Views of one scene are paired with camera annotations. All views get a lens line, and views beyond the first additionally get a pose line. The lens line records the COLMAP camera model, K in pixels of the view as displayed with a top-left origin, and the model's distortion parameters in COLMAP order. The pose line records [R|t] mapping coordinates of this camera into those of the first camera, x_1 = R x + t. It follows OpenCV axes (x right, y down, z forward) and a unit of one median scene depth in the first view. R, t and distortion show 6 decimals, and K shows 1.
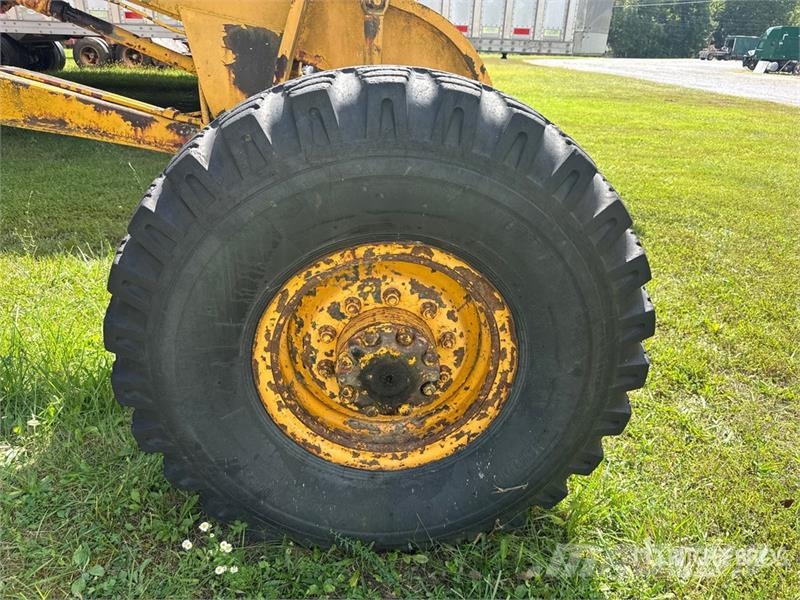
lens RADIAL K [[573.2, 0, 397.7], [0, 573.2, 307.8], [0, 0, 1]] dist [0.067885, -0.132121]
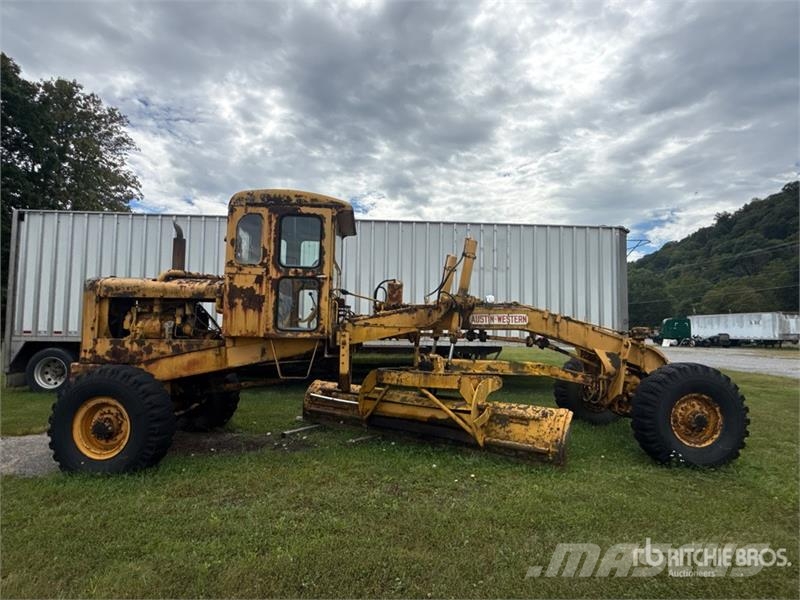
lens RADIAL K [[453.8, 0, 382.2], [0, 453.8, 292.7], [0, 0, 1]] dist [-0.001926, -0.003212]
pose [[0.999732, -0.022764, 0.004139, -2.608600], [0.021842, 0.869549, -0.493363, 0.973646], [0.007632, 0.493321, 0.869814, -2.805526]]
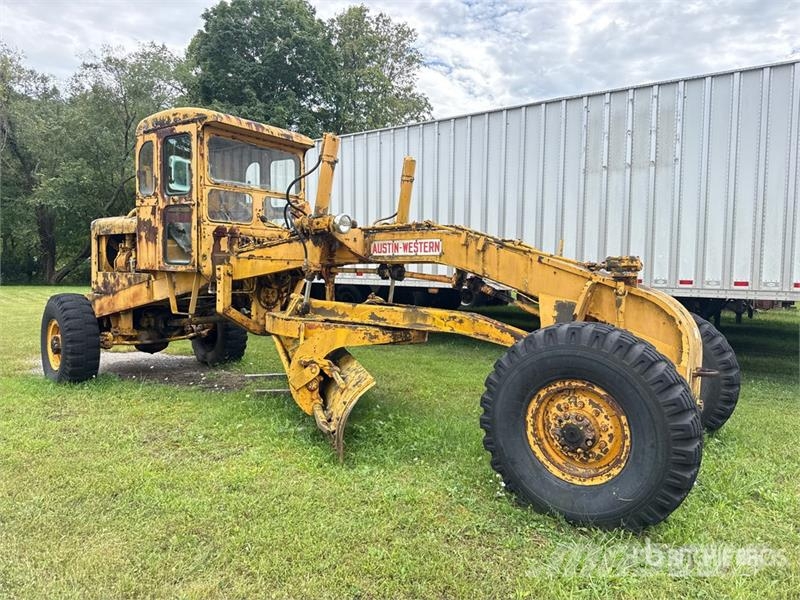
lens RADIAL K [[573.5, 0, 400.0], [0, 573.5, 300.0], [0, 0, 1]] dist [0.054706, -0.048384]
pose [[0.772504, 0.013810, -0.634859, 0.968617], [-0.258405, 0.920080, -0.294416, 0.503673], [0.580055, 0.391488, 0.714334, -1.449492]]
